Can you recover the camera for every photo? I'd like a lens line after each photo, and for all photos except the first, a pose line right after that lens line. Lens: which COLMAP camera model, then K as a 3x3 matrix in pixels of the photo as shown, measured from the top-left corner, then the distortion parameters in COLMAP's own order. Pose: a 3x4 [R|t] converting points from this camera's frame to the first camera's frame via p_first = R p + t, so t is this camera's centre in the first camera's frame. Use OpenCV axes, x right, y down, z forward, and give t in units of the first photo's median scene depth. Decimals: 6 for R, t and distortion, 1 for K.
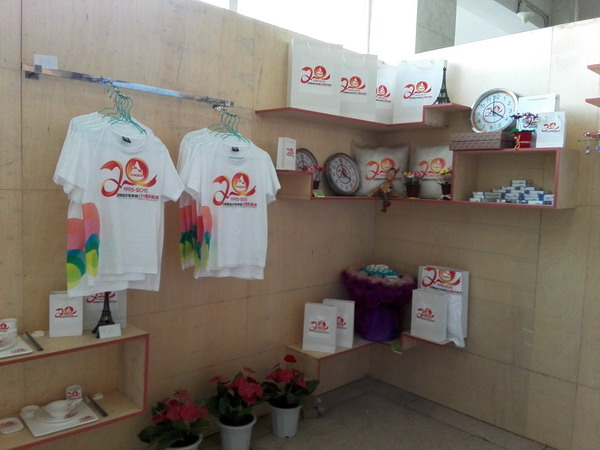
lens RADIAL K [[488.3, 0, 300.3], [0, 488.3, 224.0], [0, 0, 1]] dist [0.004069, 0.000368]
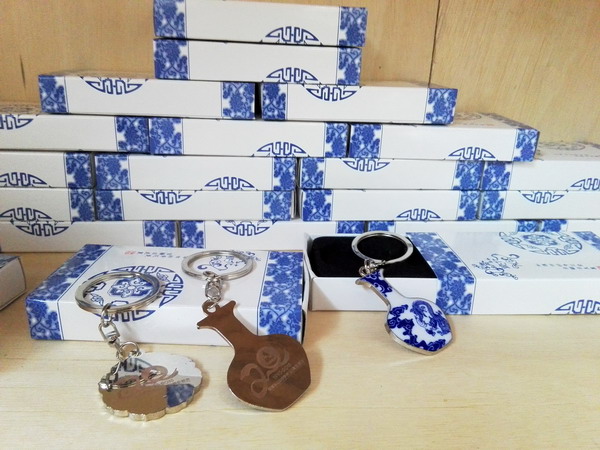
lens RADIAL K [[488.3, 0, 299.9], [0, 488.3, 225.1], [0, 0, 1]] dist [0.004069, 0.000368]
pose [[0.626954, -0.262782, 0.733399, 0.380614], [0.048653, 0.952764, 0.299790, -0.077557], [-0.777535, -0.152273, 0.610124, 0.938759]]
